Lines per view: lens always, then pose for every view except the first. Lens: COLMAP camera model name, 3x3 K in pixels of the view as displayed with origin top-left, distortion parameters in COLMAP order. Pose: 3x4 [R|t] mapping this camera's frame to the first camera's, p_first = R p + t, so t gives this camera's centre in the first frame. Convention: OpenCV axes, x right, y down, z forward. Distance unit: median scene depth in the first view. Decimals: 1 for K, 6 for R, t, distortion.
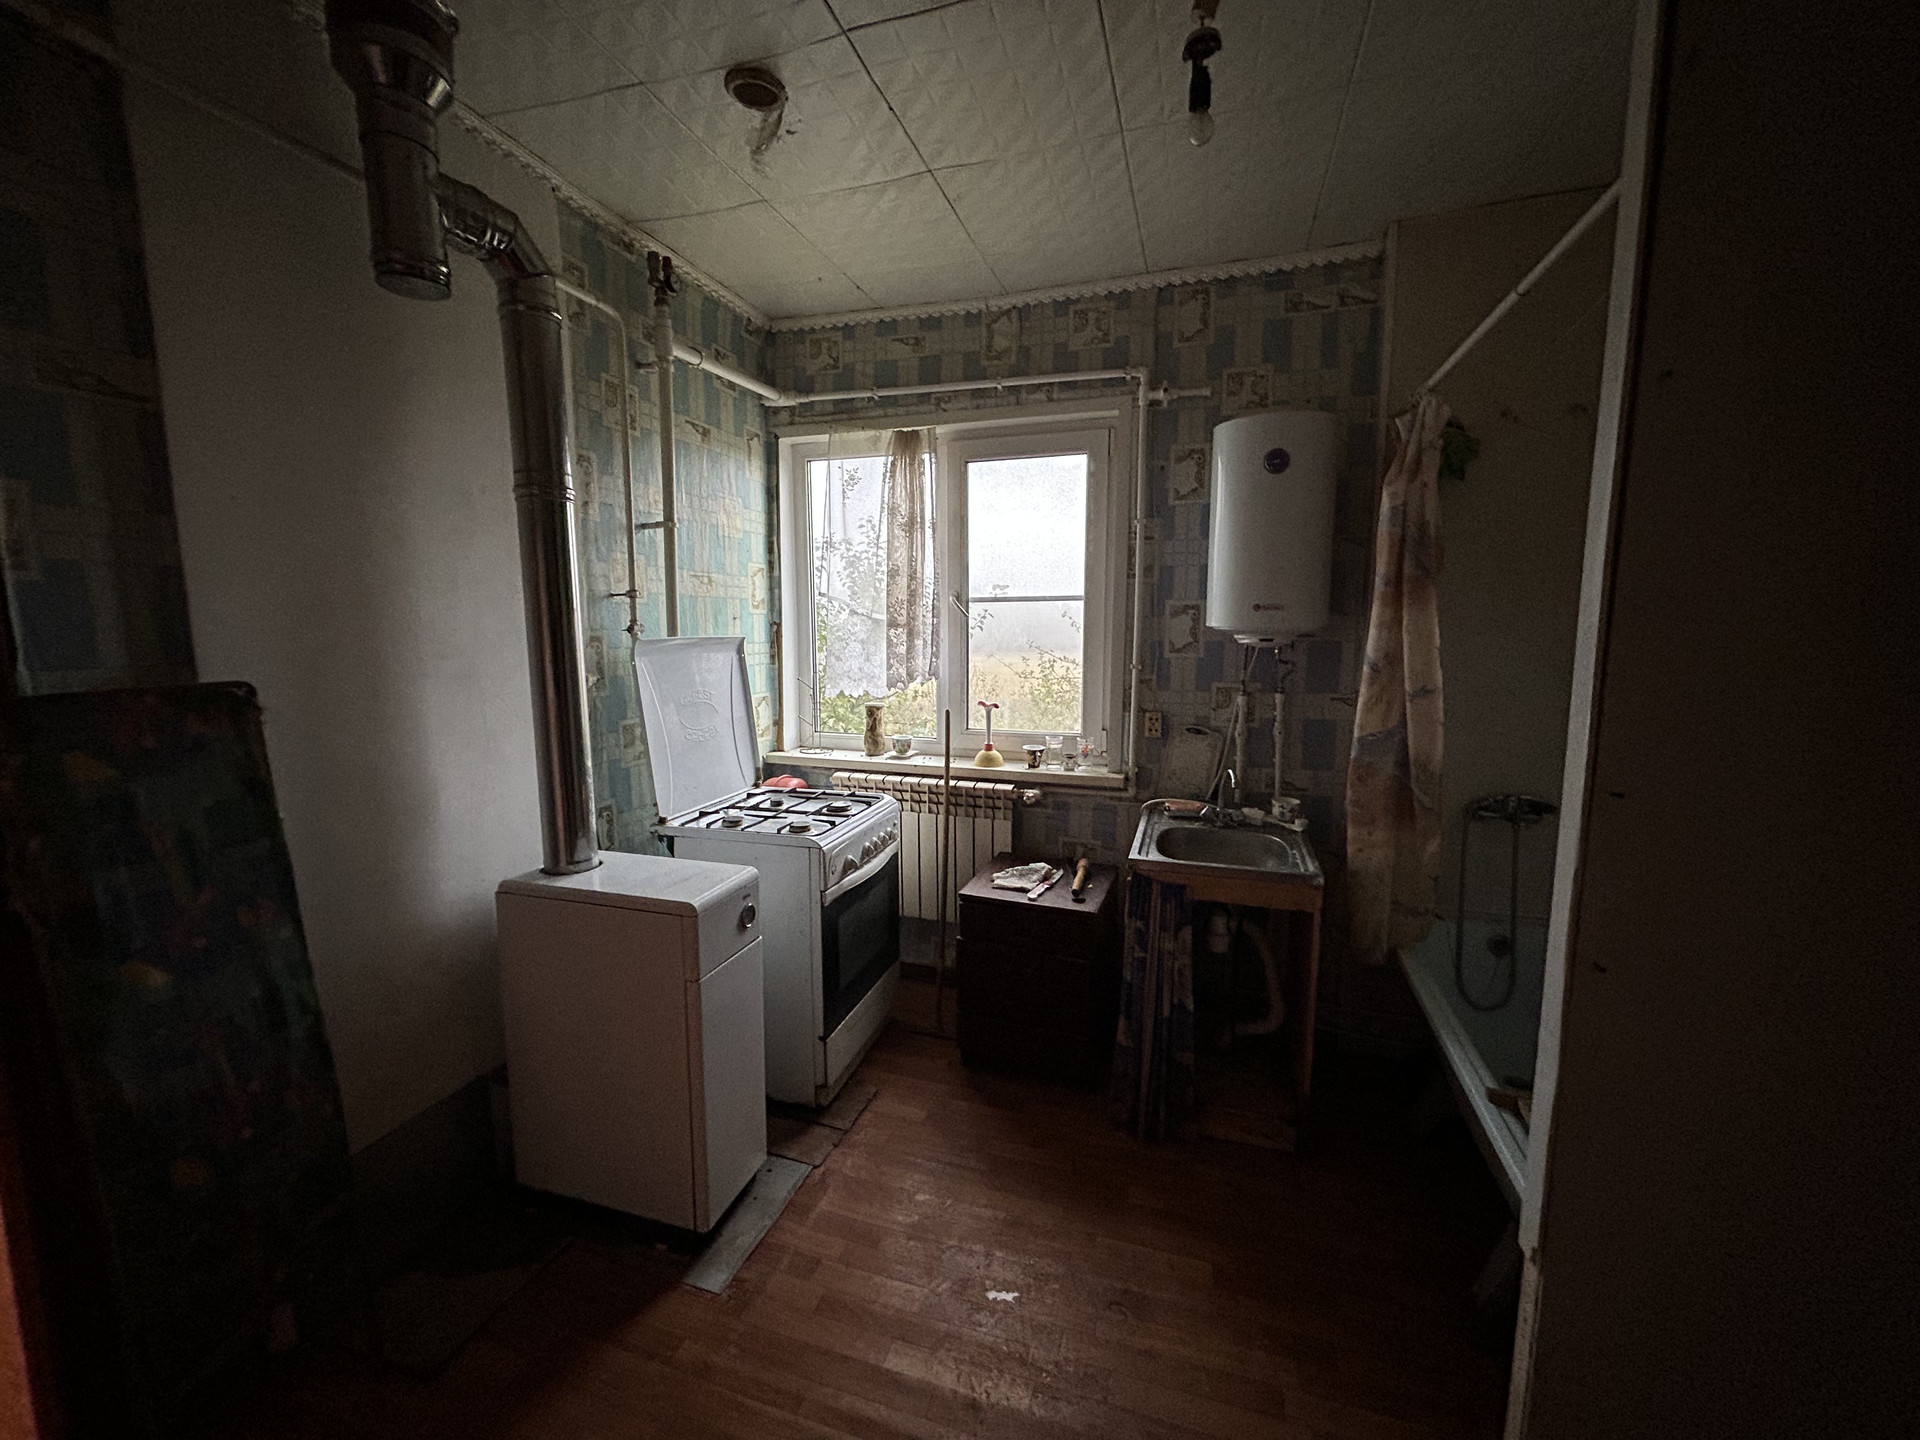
lens RADIAL K [[766.3, 0, 956.2], [0, 766.3, 719.6], [0, 0, 1]] dist [-0.002277, 0.000503]
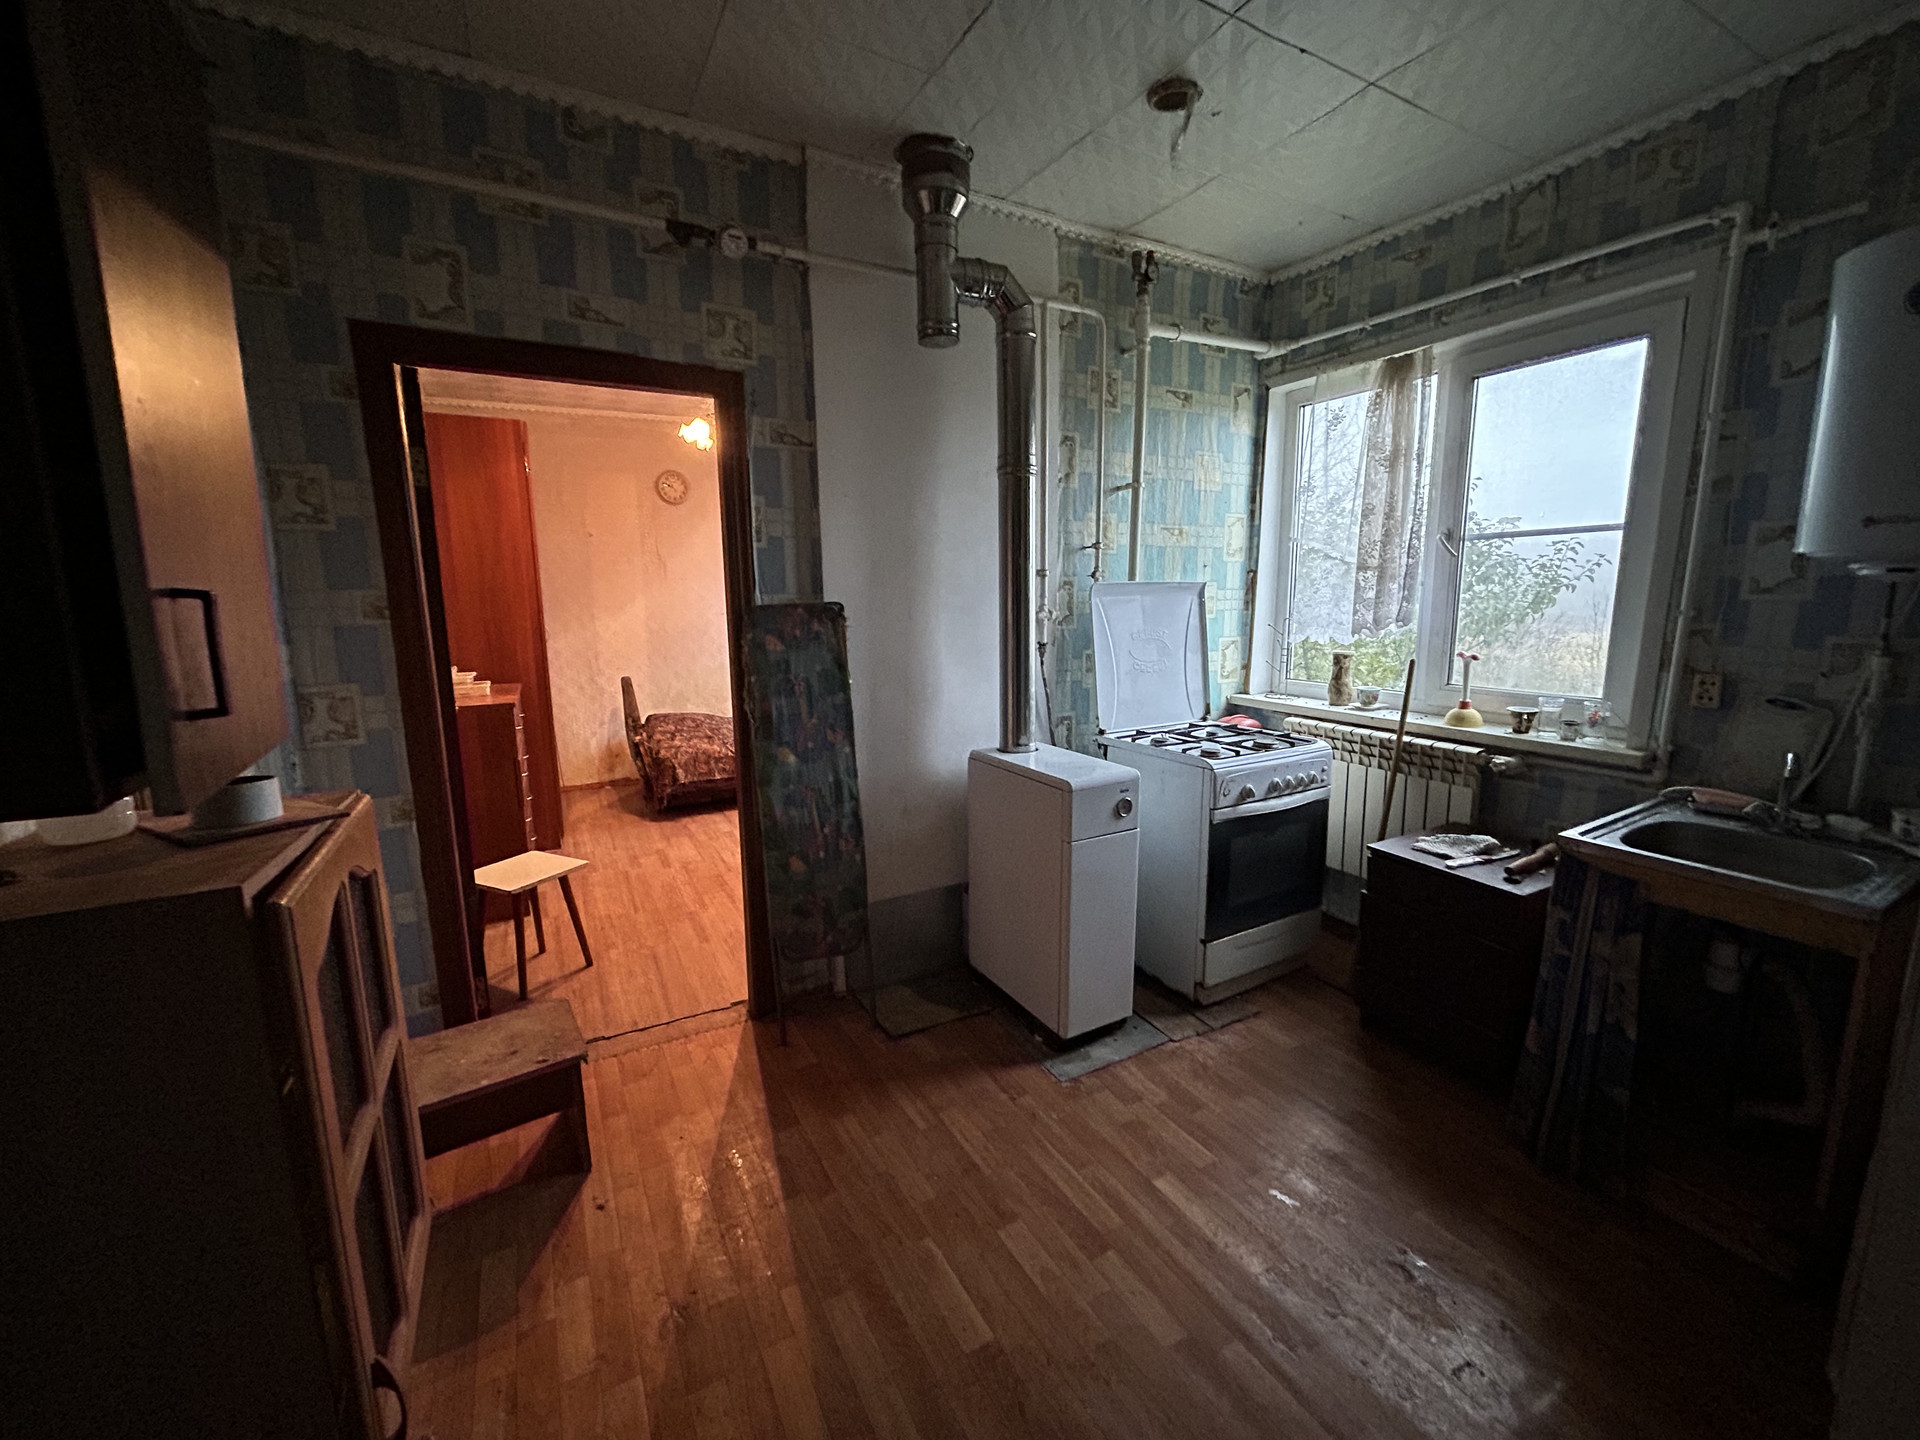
lens RADIAL K [[766.3, 0, 957.5], [0, 766.3, 719.4], [0, 0, 1]] dist [-0.002277, 0.000503]
pose [[0.730200, 0.104291, -0.675227, 0.242888], [-0.074265, 0.994541, 0.073299, 0.035356], [0.679185, -0.003377, 0.733959, -0.048740]]
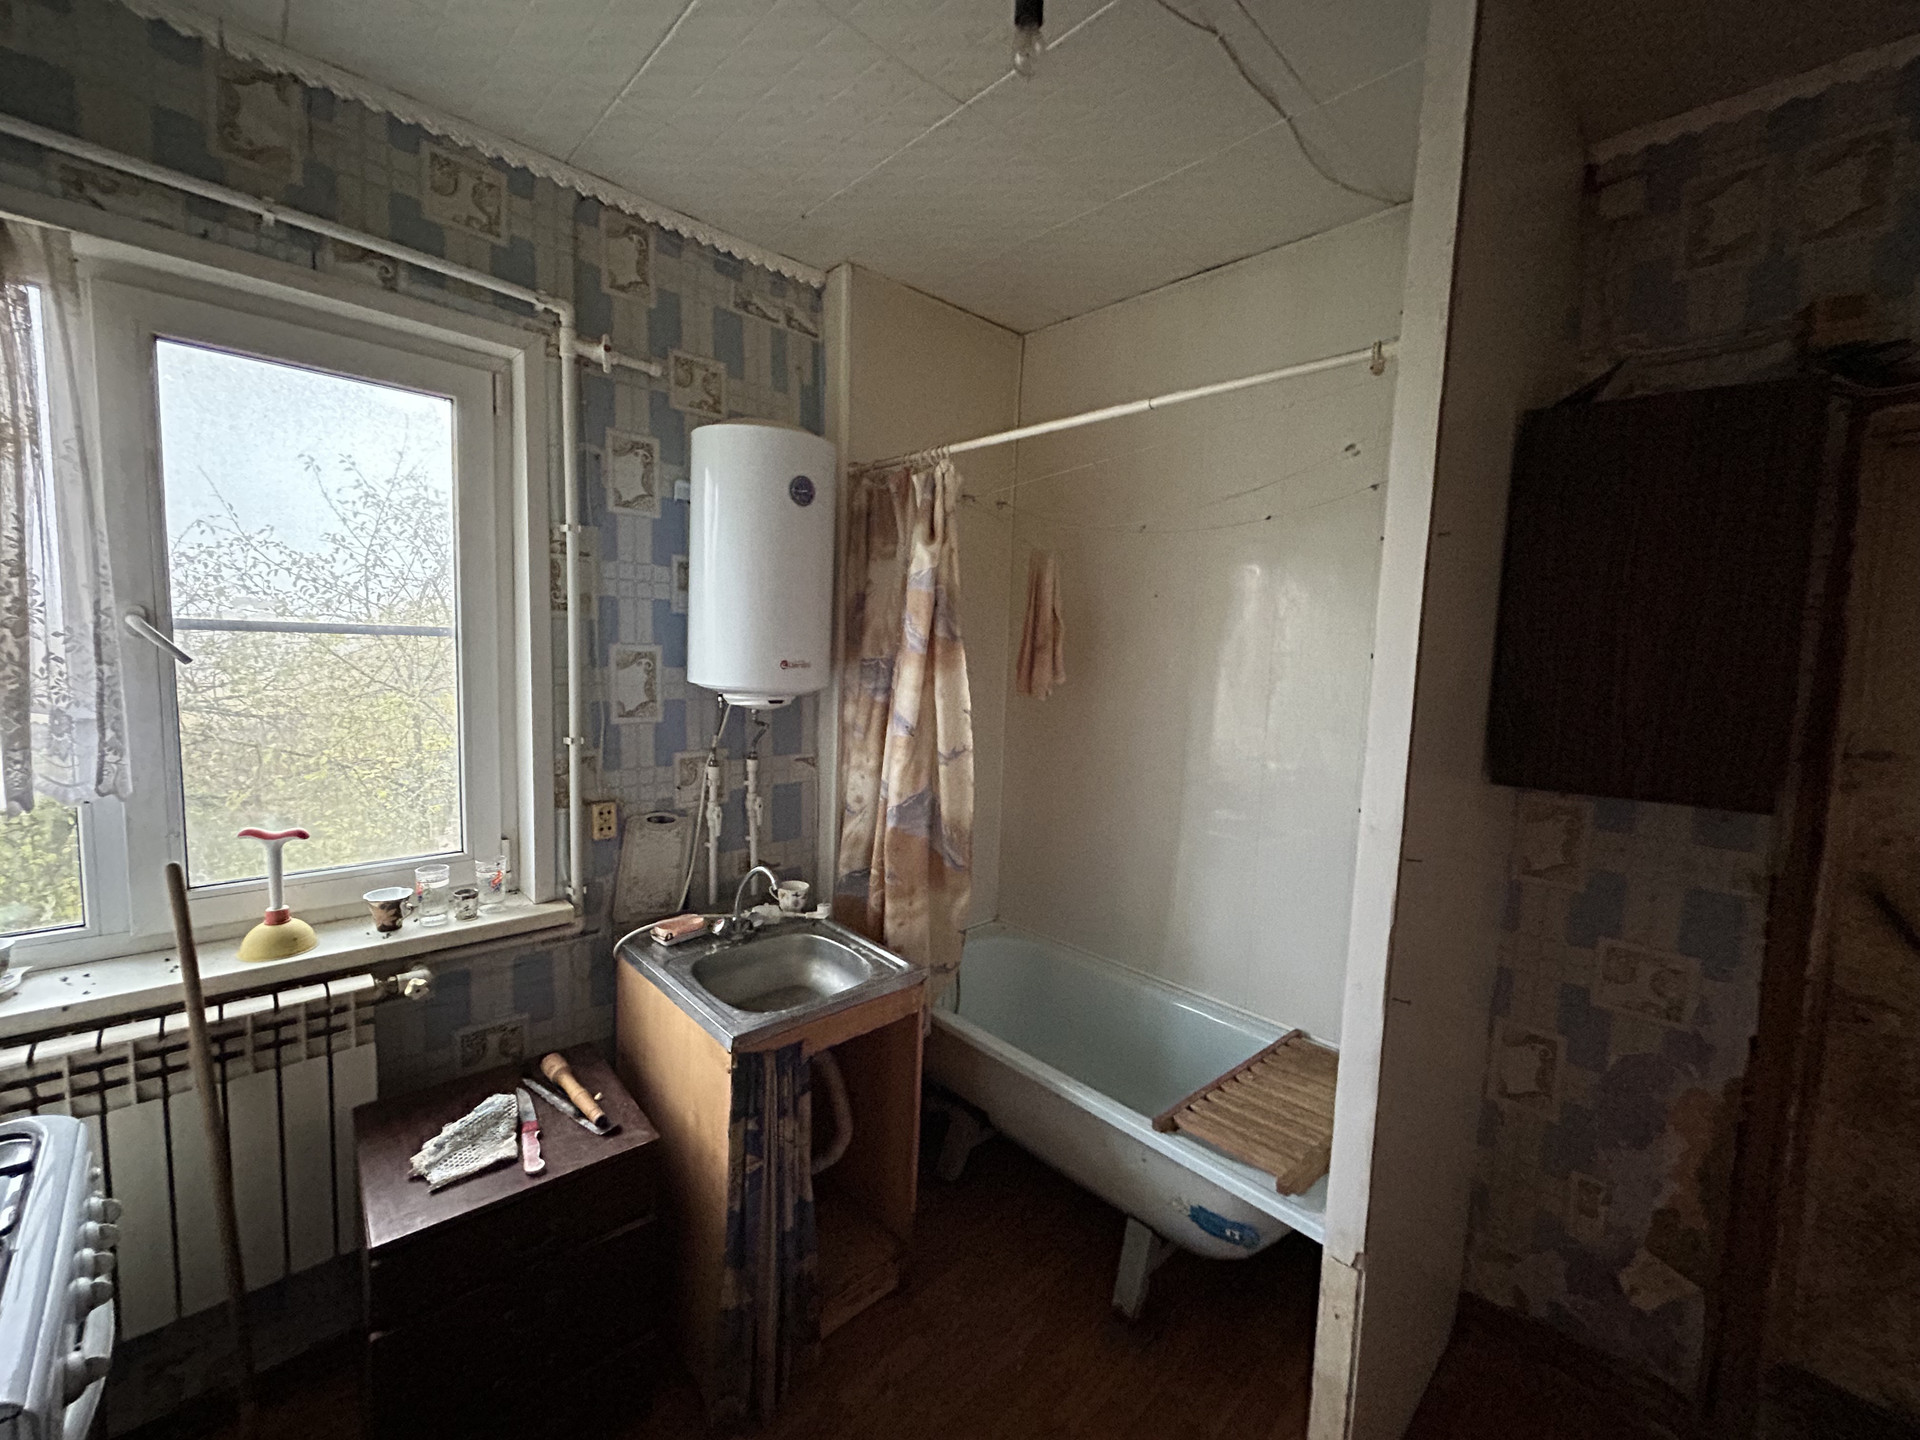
lens RADIAL K [[766.3, 0, 956.2], [0, 766.3, 719.4], [0, 0, 1]] dist [-0.002277, 0.000503]
pose [[0.467262, -0.062822, 0.881884, -0.214959], [0.078272, 0.996495, 0.029515, -0.085424], [-0.880648, 0.055235, 0.470541, 0.401462]]
